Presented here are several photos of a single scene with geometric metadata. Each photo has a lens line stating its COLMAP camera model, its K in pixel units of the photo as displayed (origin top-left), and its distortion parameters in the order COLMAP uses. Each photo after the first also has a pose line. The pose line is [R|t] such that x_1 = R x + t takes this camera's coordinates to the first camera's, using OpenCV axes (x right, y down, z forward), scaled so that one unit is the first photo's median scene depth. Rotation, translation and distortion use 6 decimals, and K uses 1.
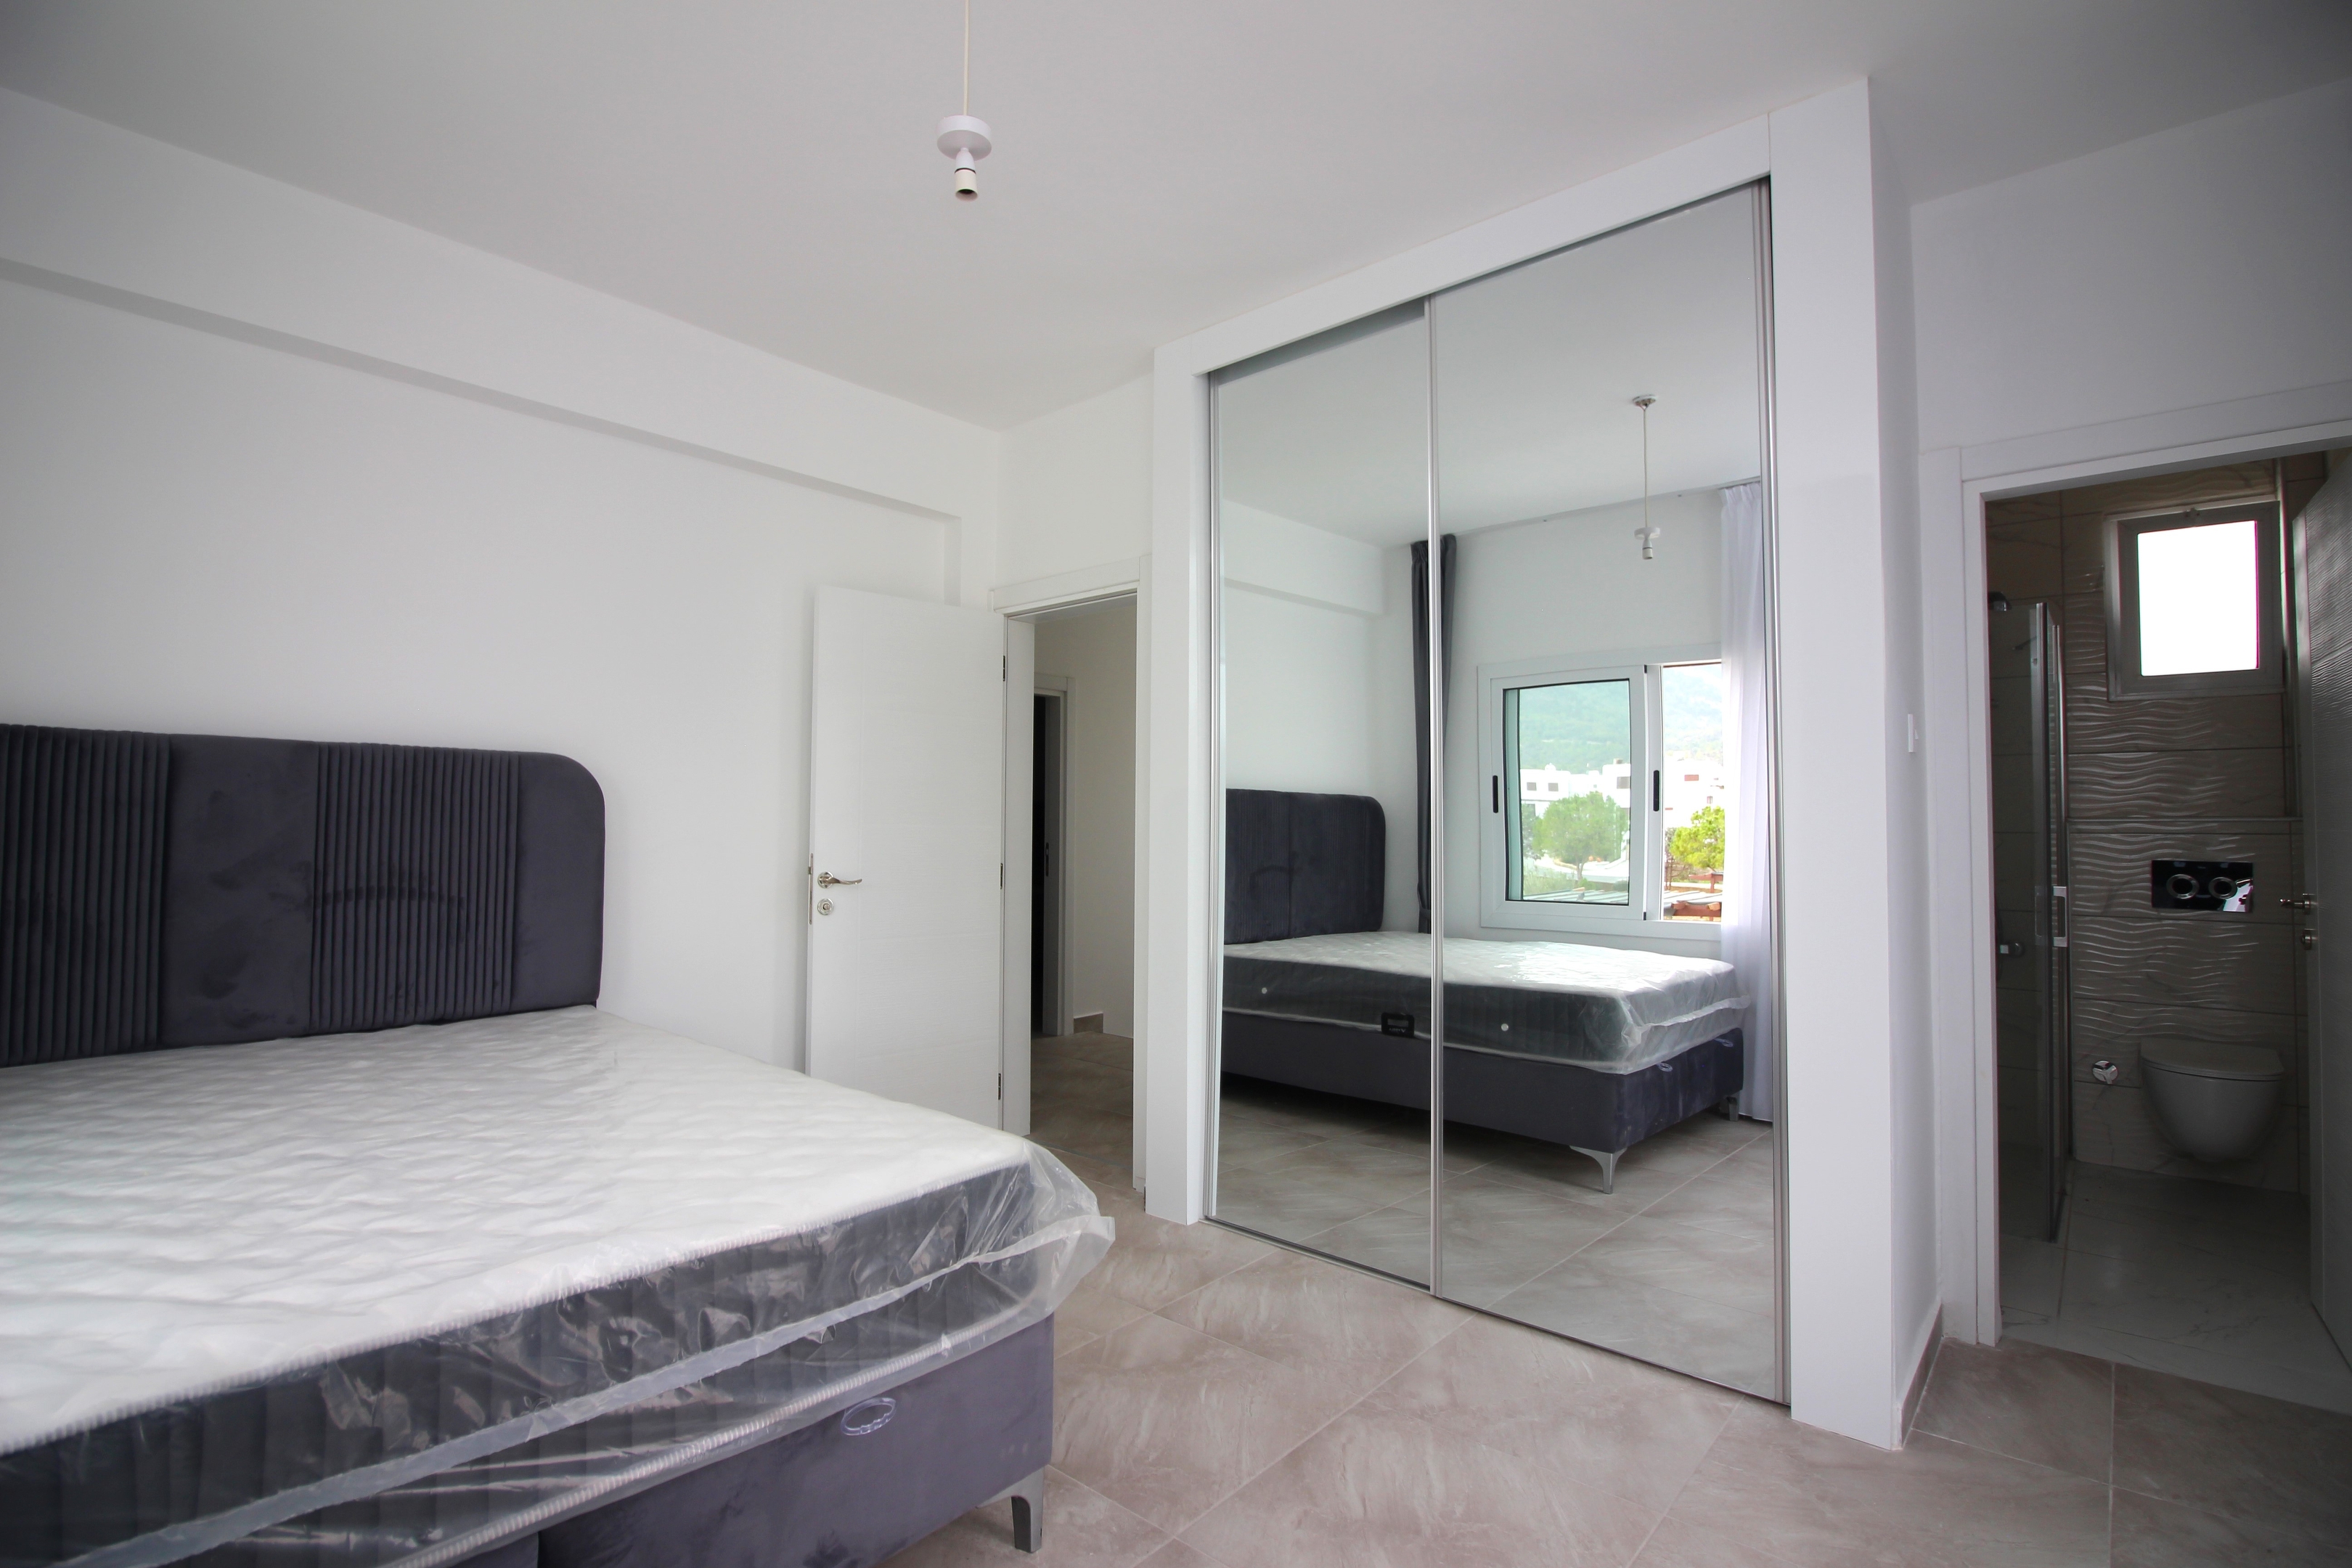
lens RADIAL K [[1089.8, 0, 1173.6], [0, 1089.8, 787.1], [0, 0, 1]] dist [0.001086, -0.011973]
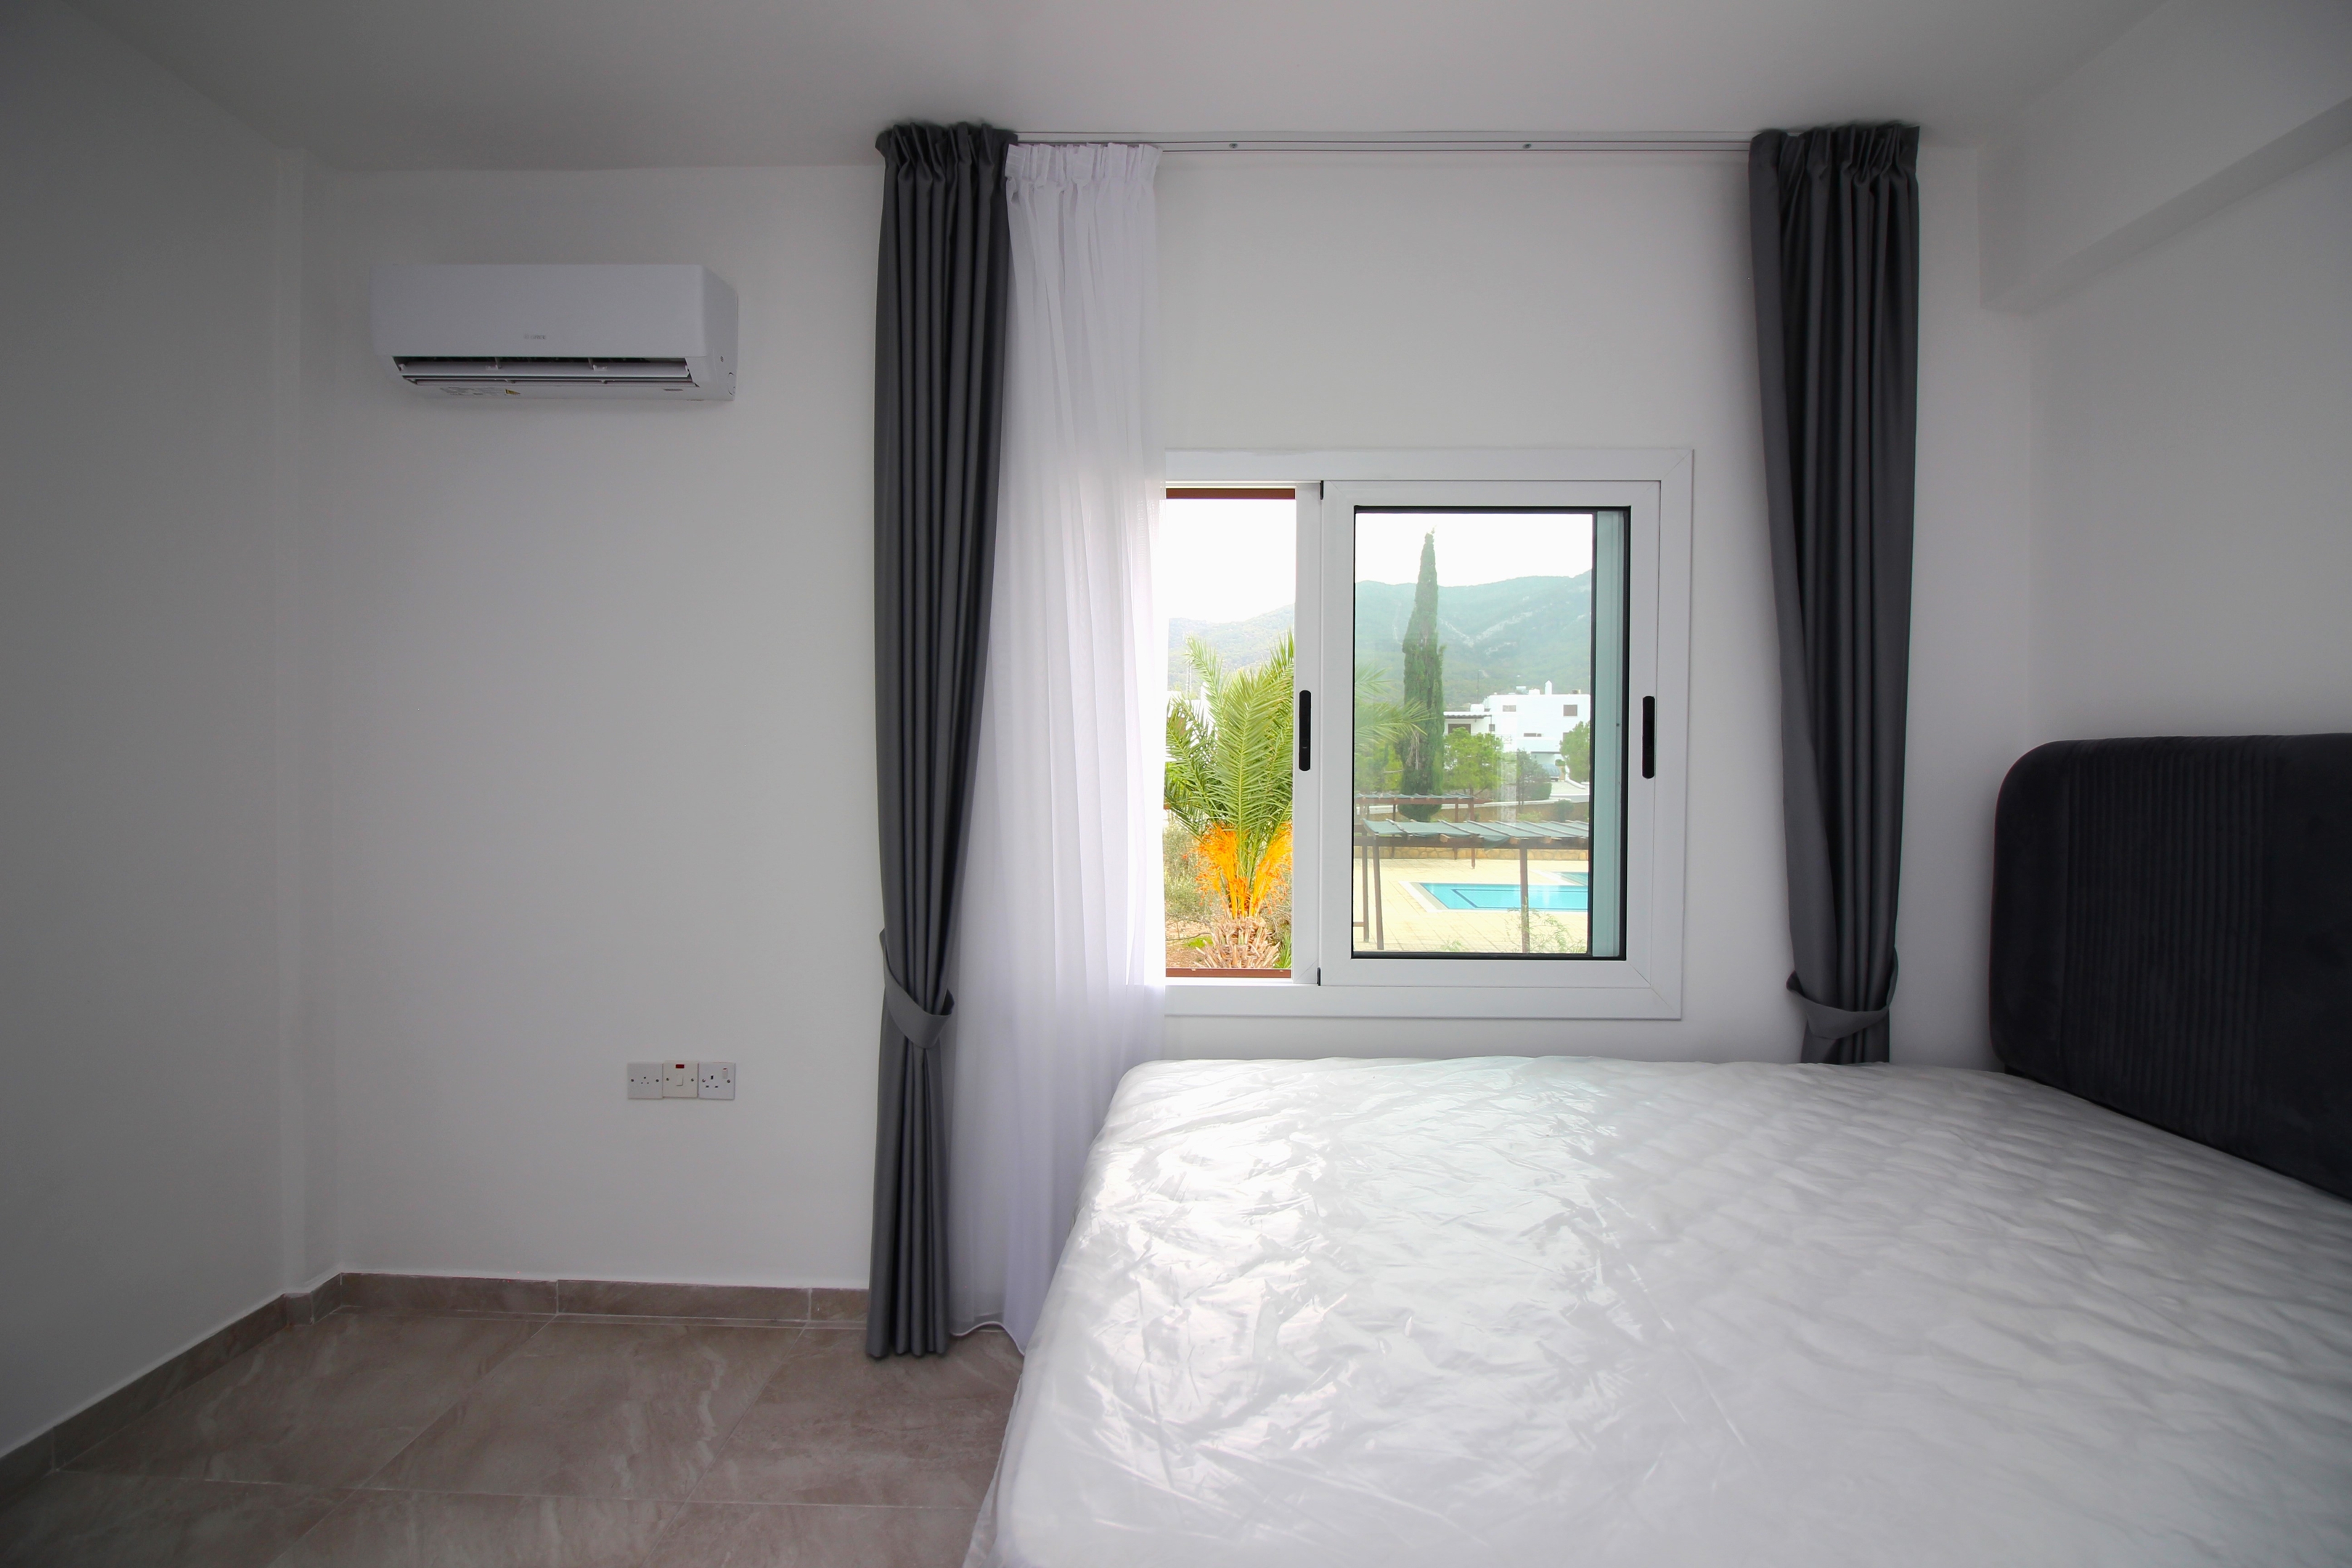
lens RADIAL K [[1089.8, 0, 1173.6], [0, 1089.8, 787.1], [0, 0, 1]] dist [0.001086, -0.011973]
pose [[-0.765005, 0.001959, -0.644021, 0.087289], [0.010432, 0.999902, -0.009350, -0.014368], [0.643940, -0.013871, -0.764951, 0.953812]]
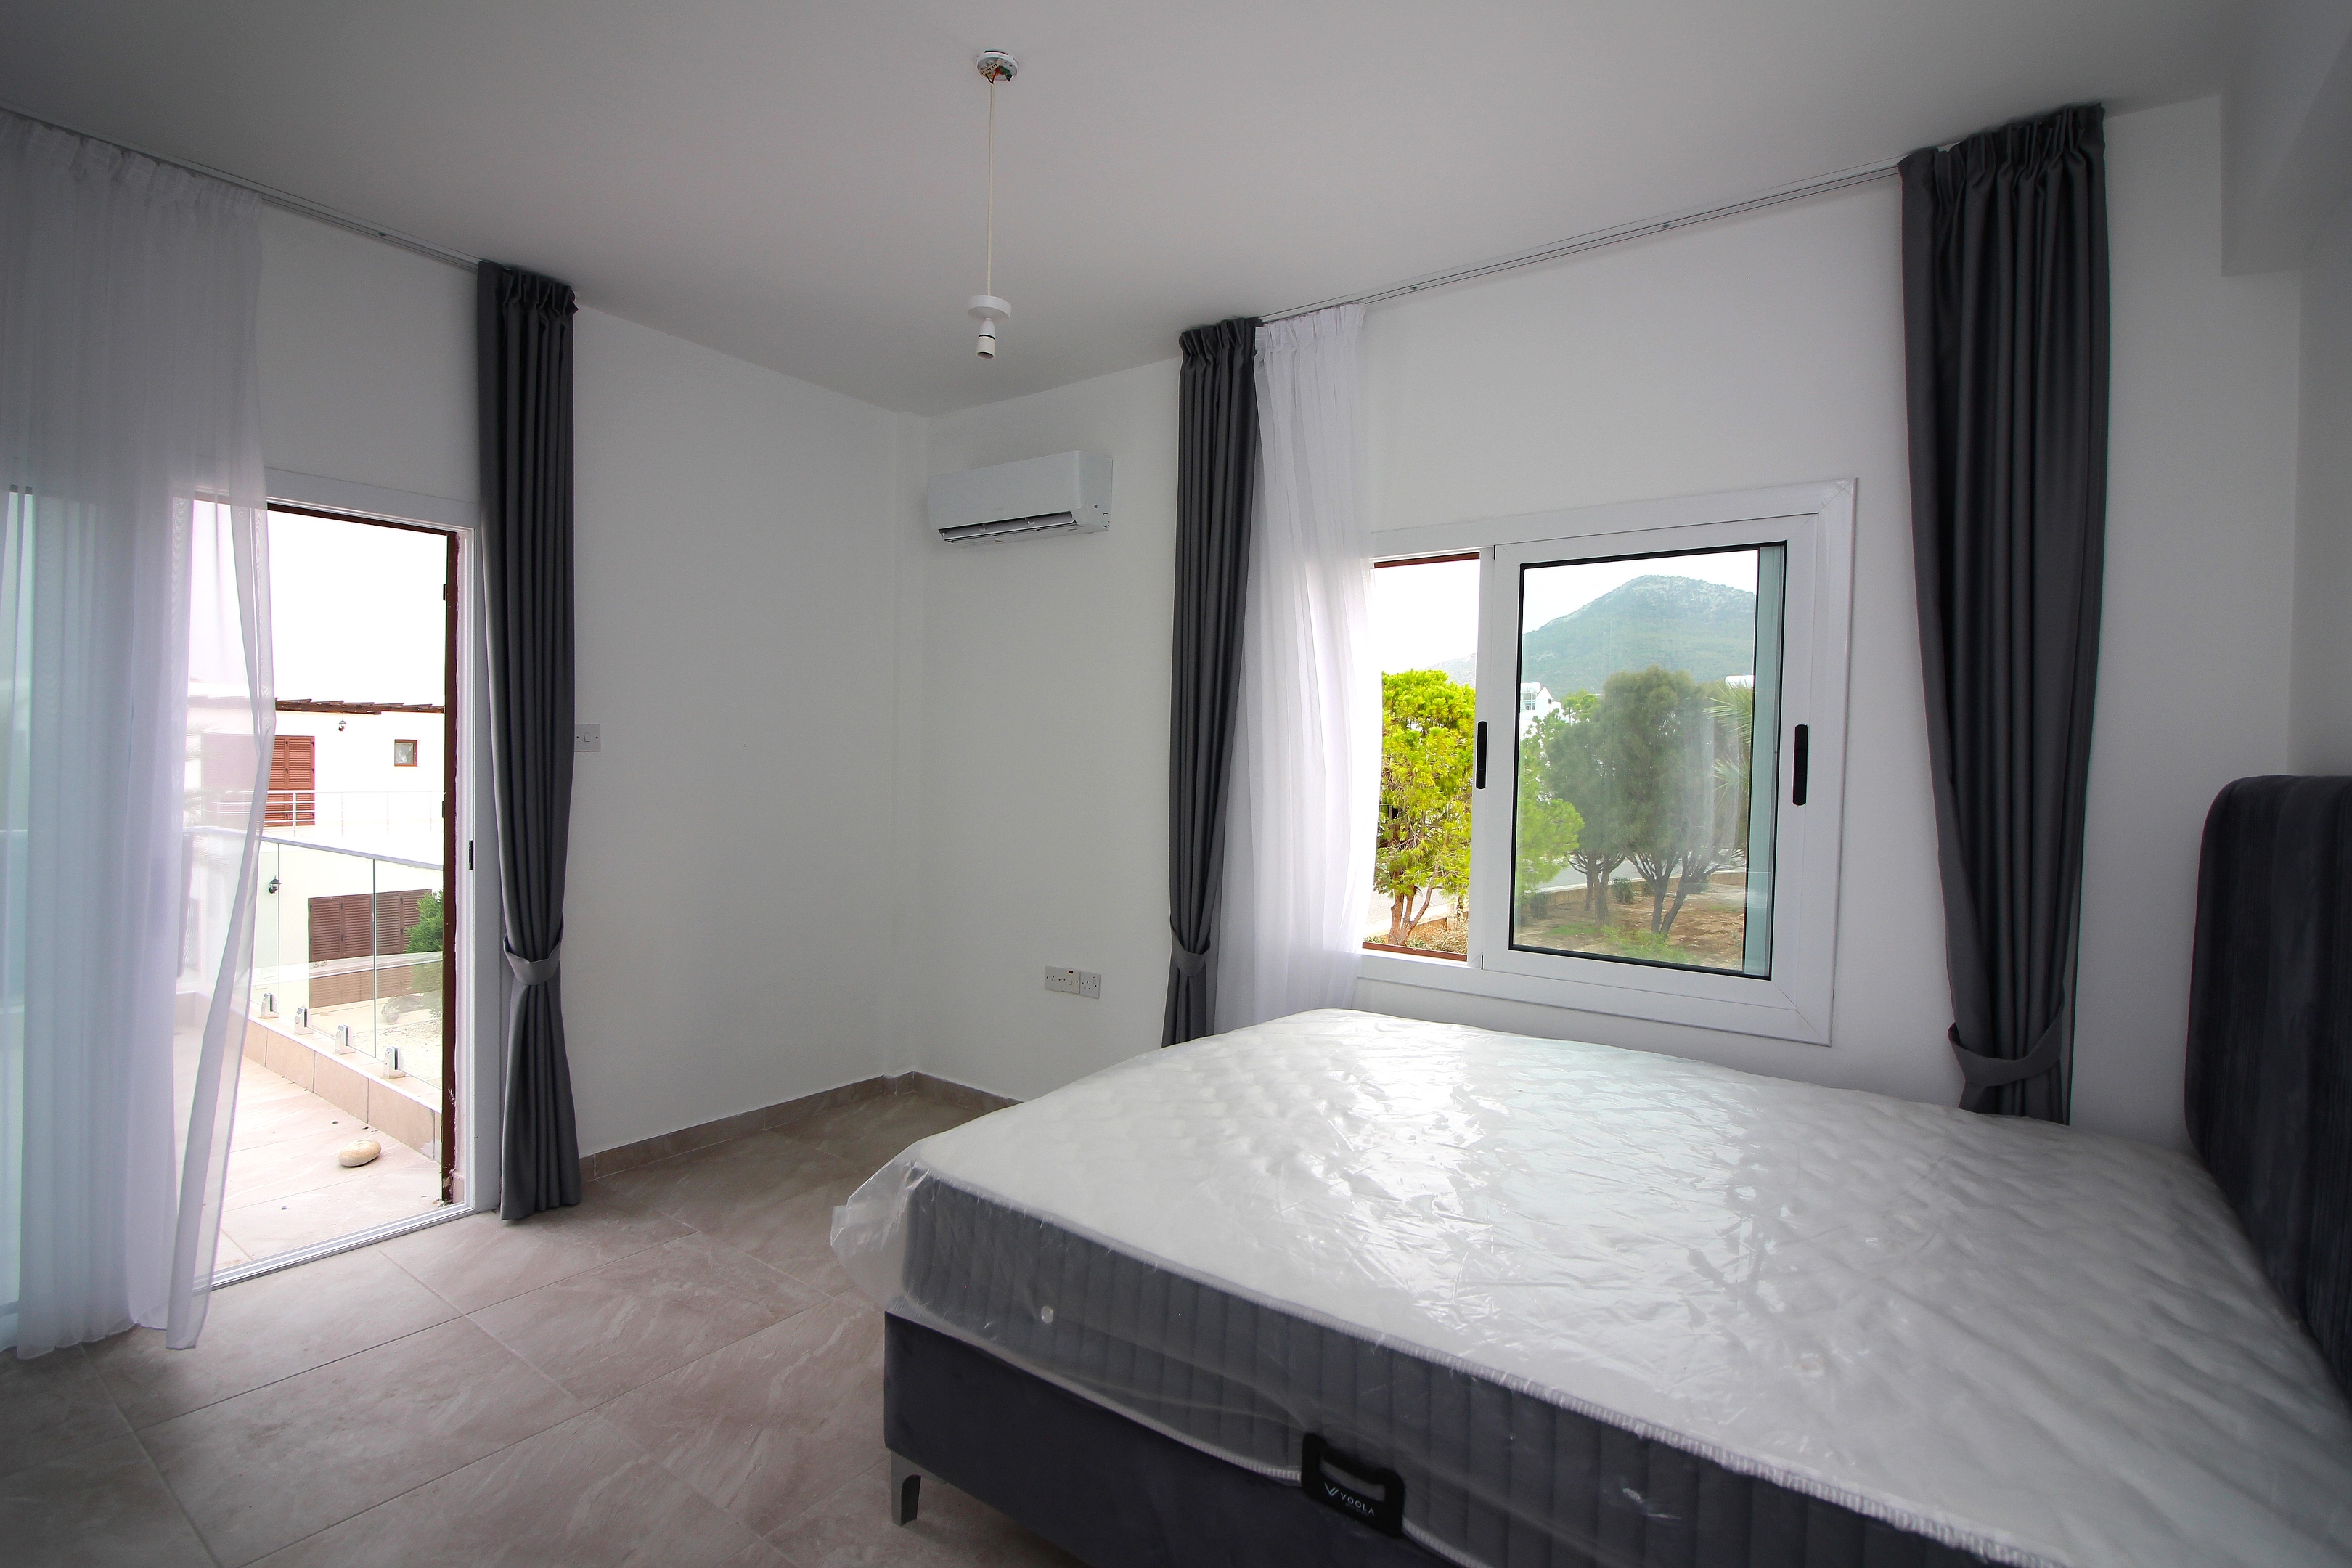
lens RADIAL K [[1089.8, 0, 1173.6], [0, 1089.8, 787.1], [0, 0, 1]] dist [0.001086, -0.011973]
pose [[-0.995284, -0.026612, -0.093281, -0.187546], [-0.025750, 0.999614, -0.010428, -0.017301], [0.093522, -0.007977, -0.995585, 1.394564]]
